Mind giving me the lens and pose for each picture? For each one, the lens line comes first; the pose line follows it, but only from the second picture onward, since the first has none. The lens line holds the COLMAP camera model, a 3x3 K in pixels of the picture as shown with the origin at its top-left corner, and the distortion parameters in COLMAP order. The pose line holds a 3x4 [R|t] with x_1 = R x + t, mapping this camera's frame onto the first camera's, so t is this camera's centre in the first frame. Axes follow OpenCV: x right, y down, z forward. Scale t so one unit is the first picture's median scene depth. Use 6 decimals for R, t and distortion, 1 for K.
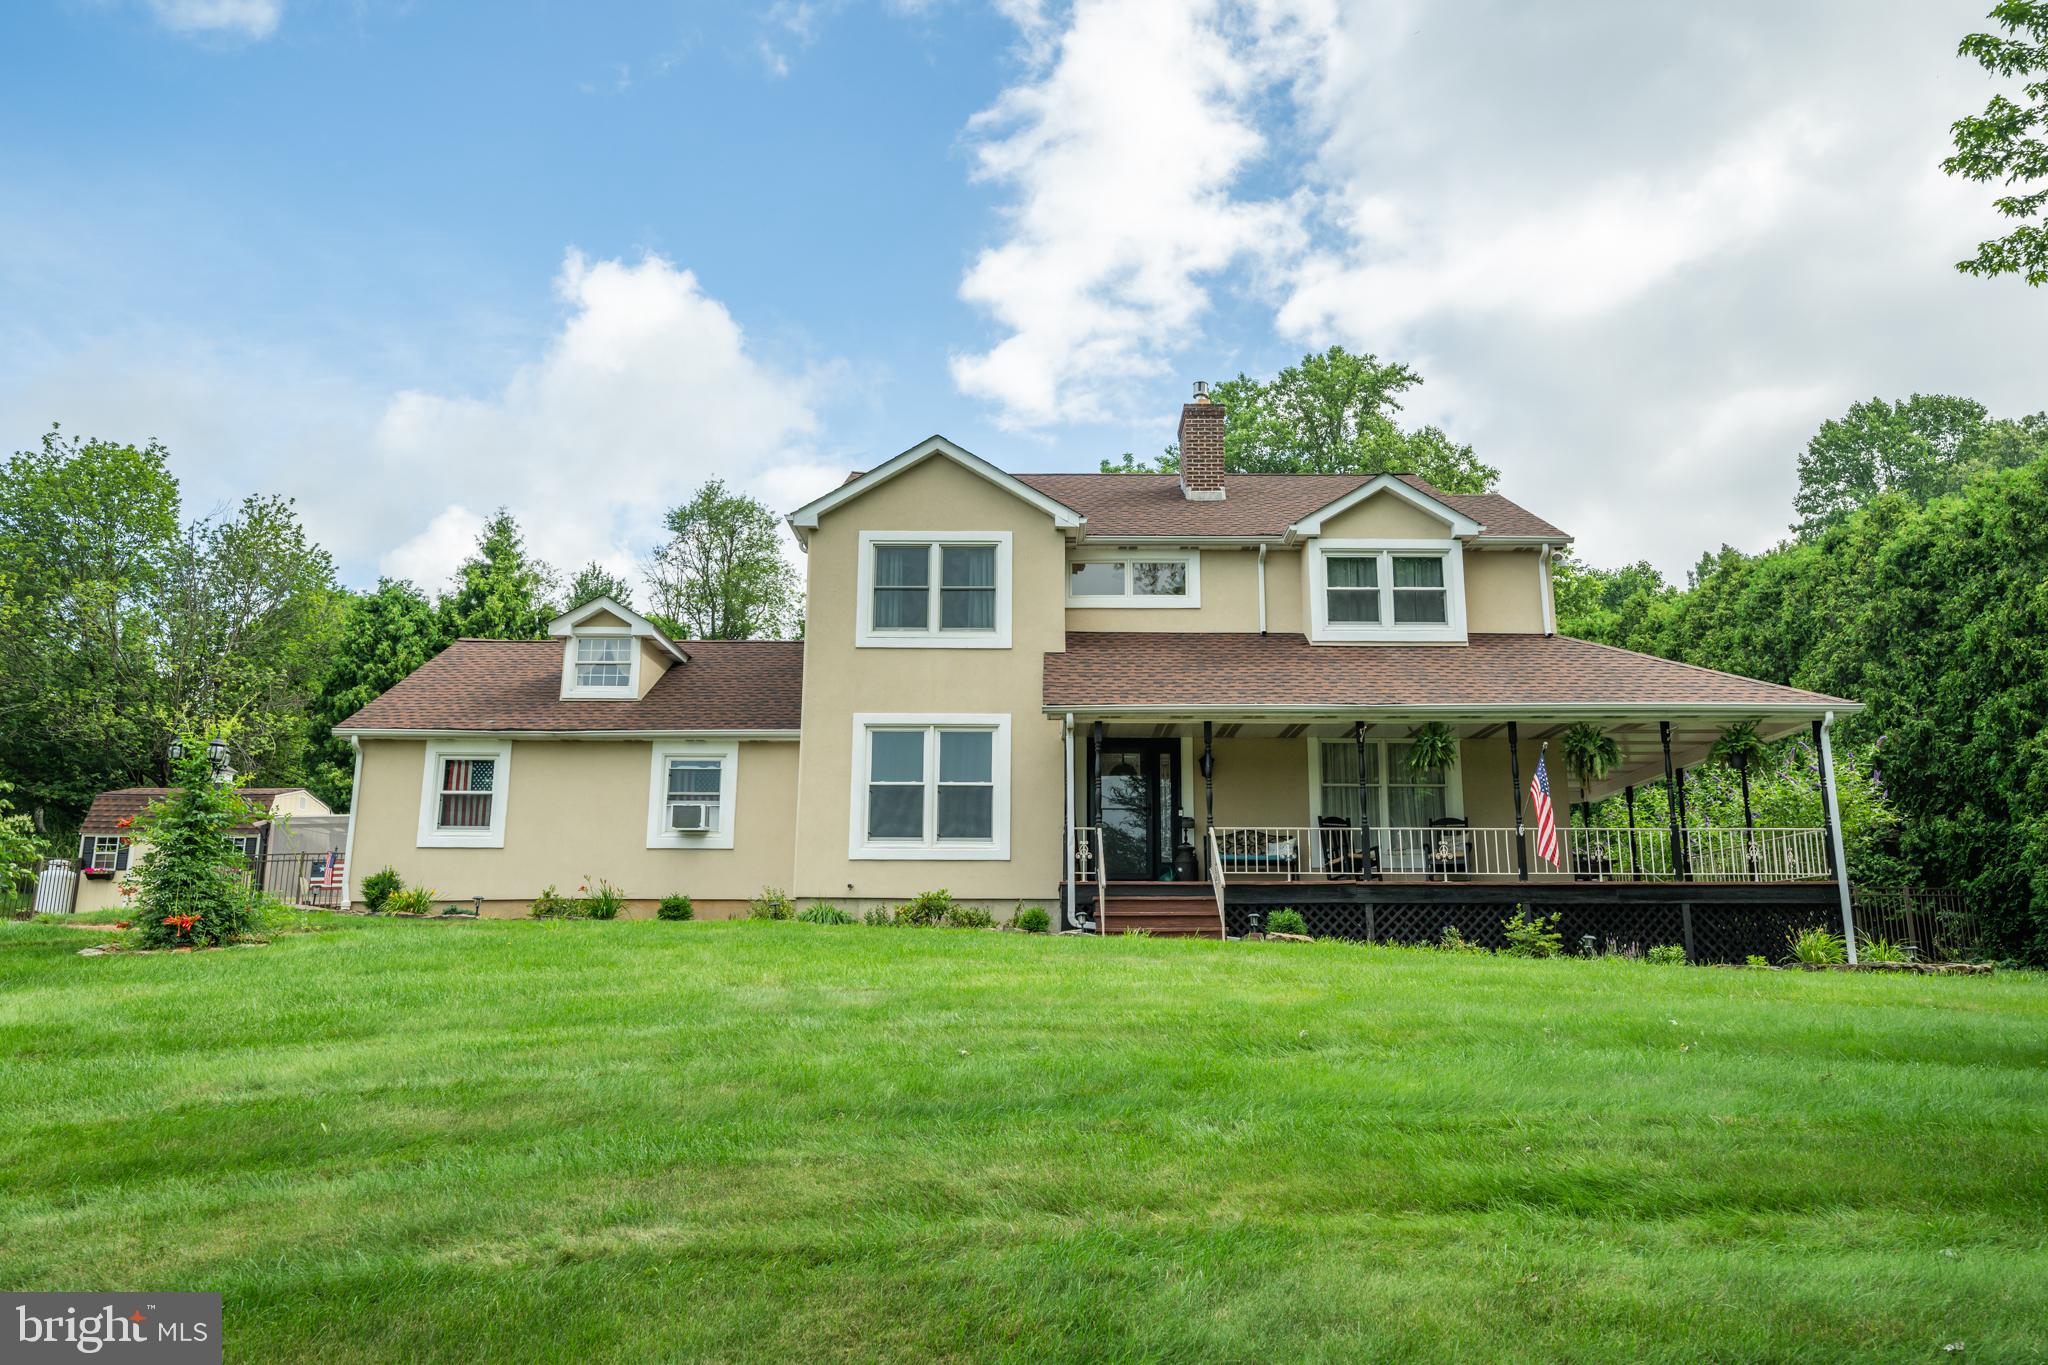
lens RADIAL K [[1360.7, 0, 1024.0], [0, 1360.7, 682.5], [0, 0, 1]] dist [-0.004097, 0.001921]
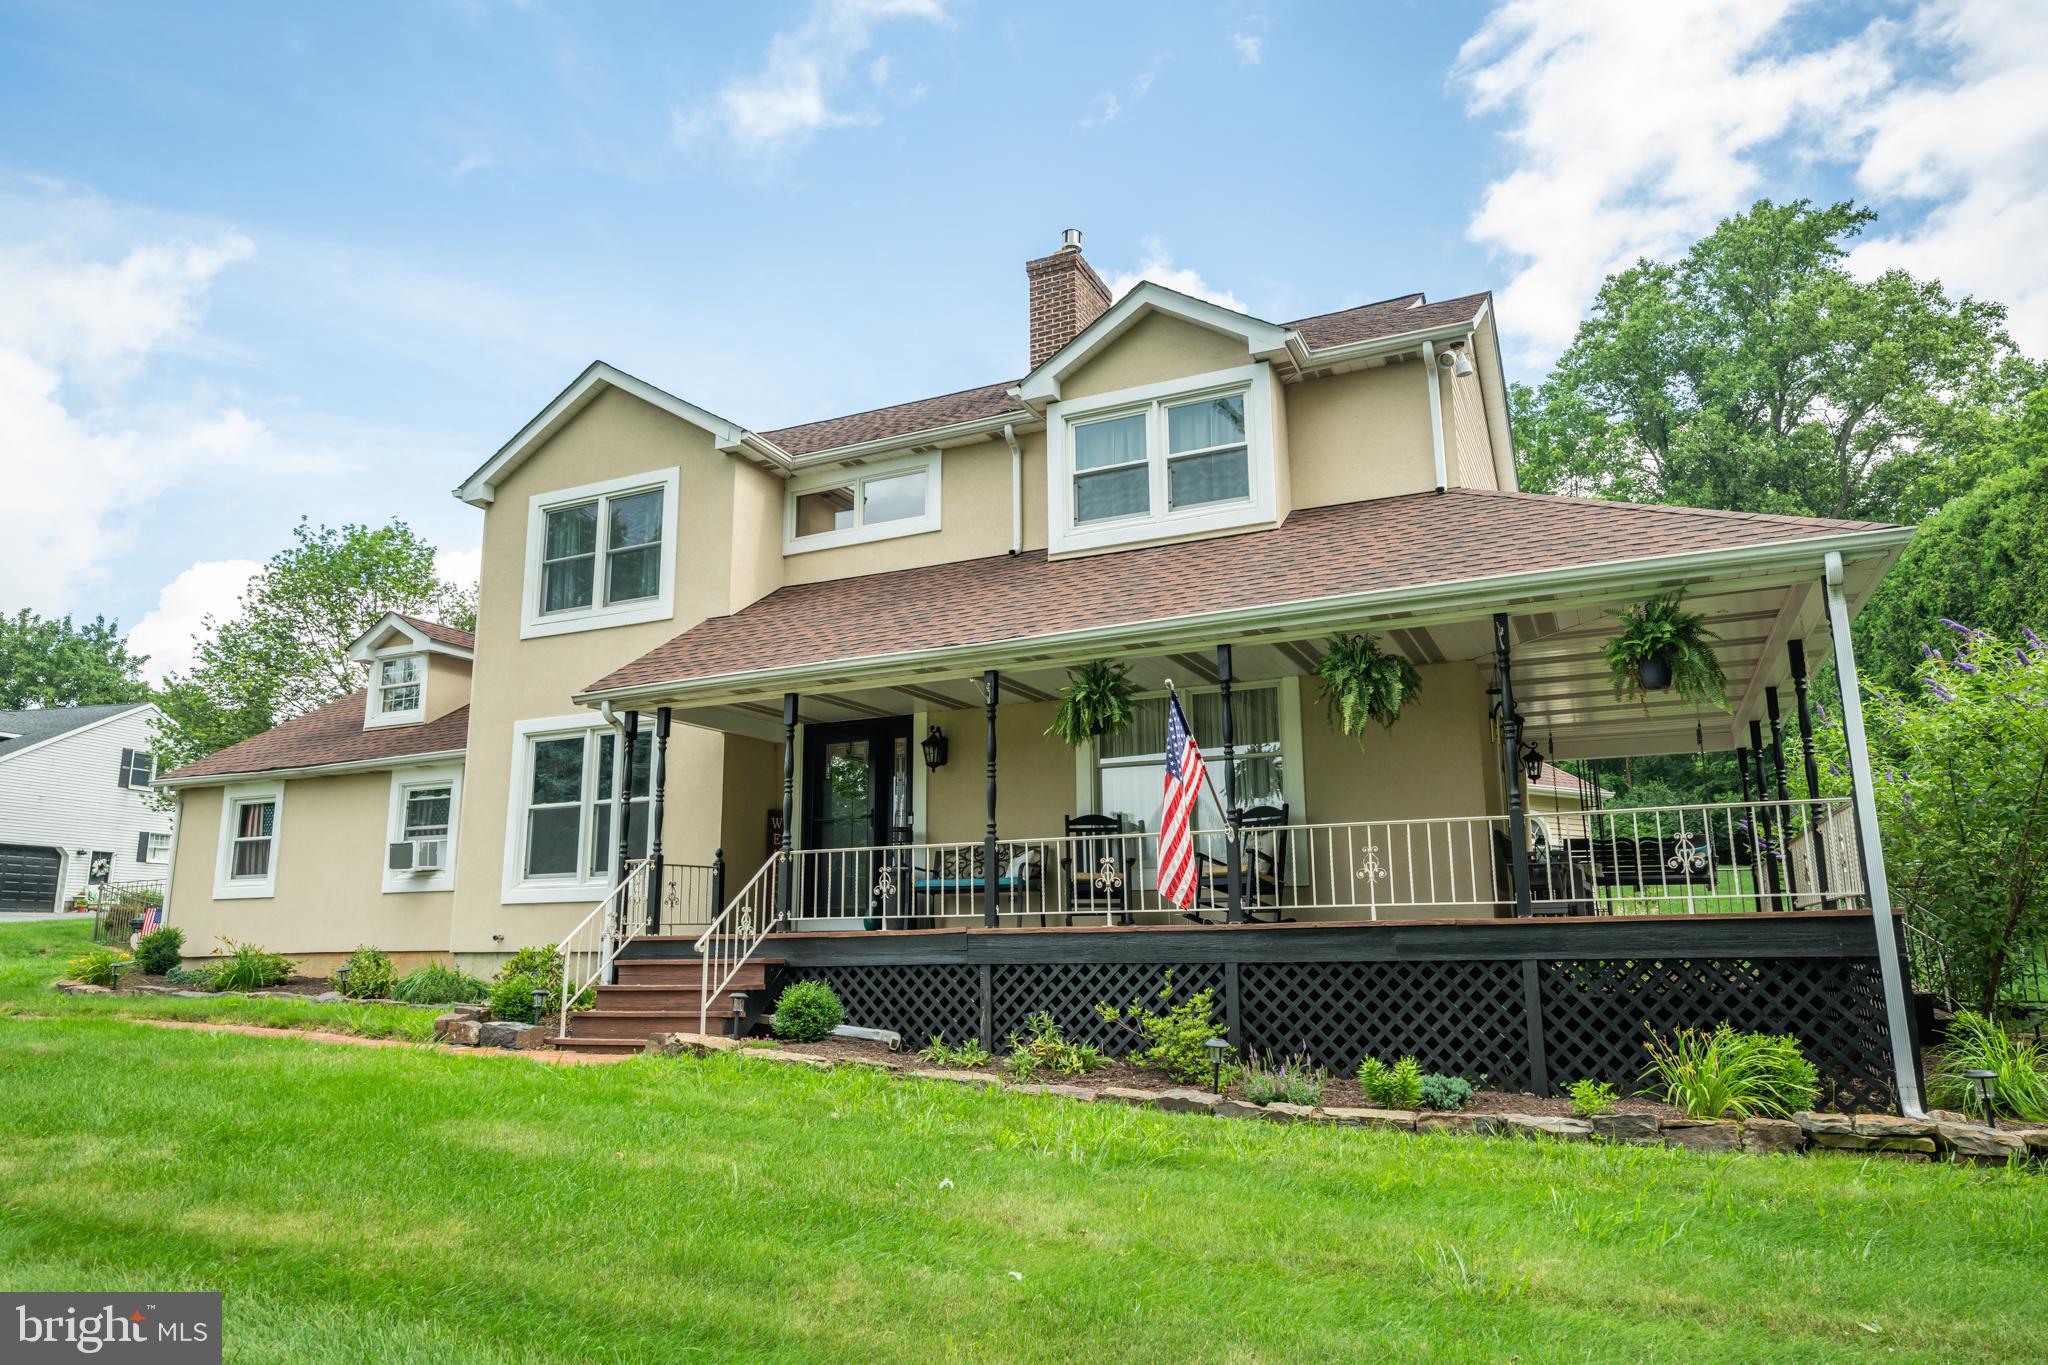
lens RADIAL K [[1318.4, 0, 1018.9], [0, 1318.4, 675.5], [0, 0, 1]] dist [0.001243, 0.000681]
pose [[0.904048, -0.098063, -0.416030, 0.455029], [0.101641, 0.994728, -0.013600, 0.035002], [0.415170, -0.029990, 0.909249, 0.396644]]
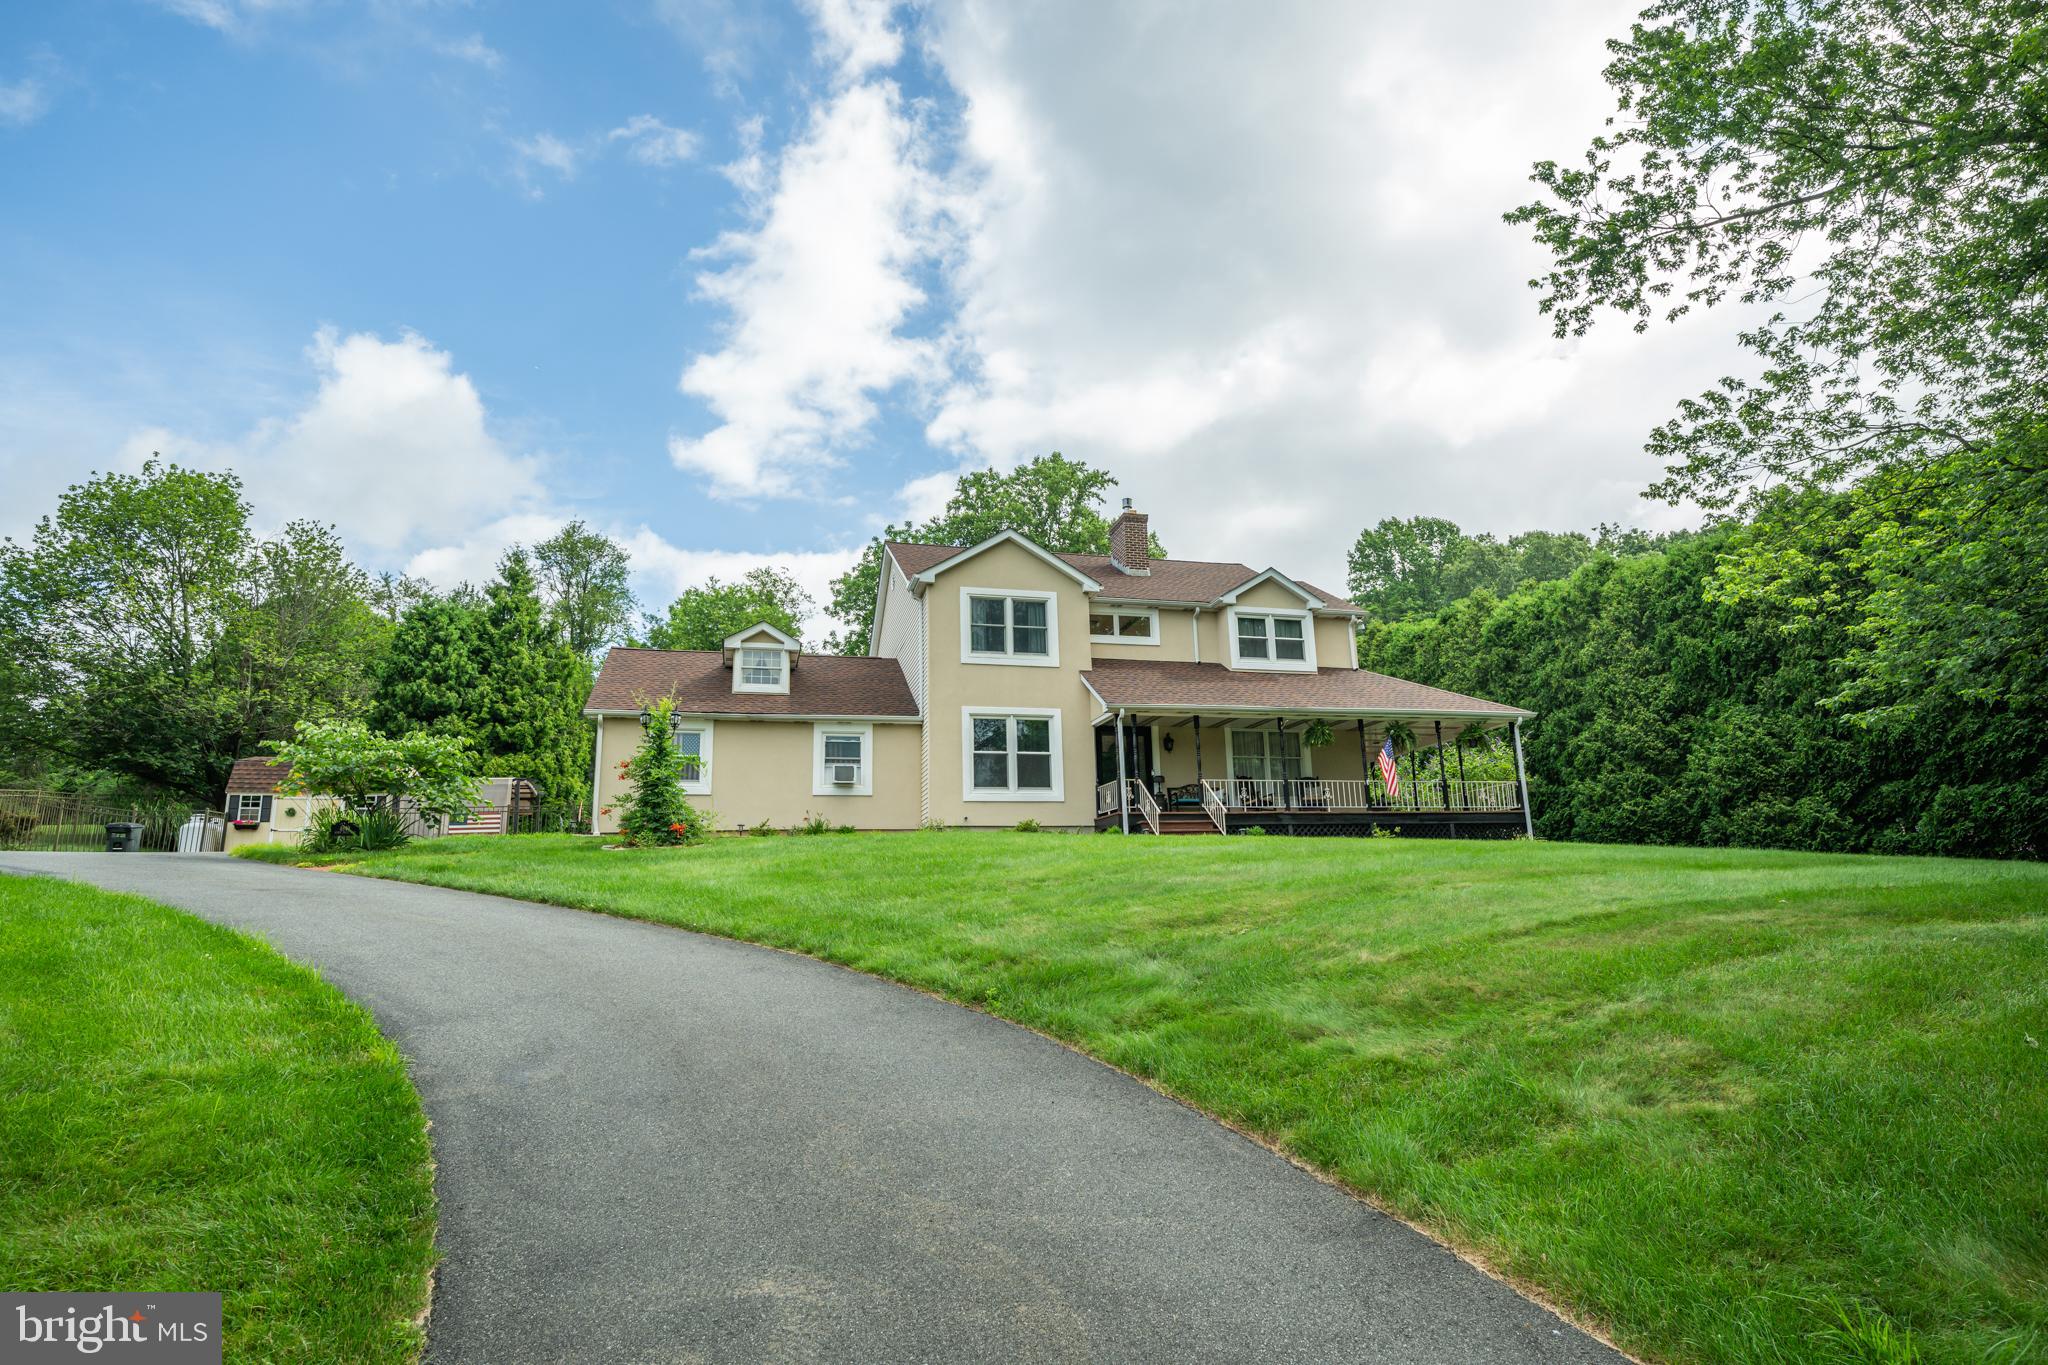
lens RADIAL K [[1073.4, 0, 1024.0], [0, 1073.4, 682.5], [0, 0, 1]] dist [-0.004011, -0.000430]
pose [[0.965682, 0.028058, 0.258207, -0.355151], [-0.024830, 0.999568, -0.015753, 0.012650], [-0.258537, 0.008801, 0.965961, -0.176926]]
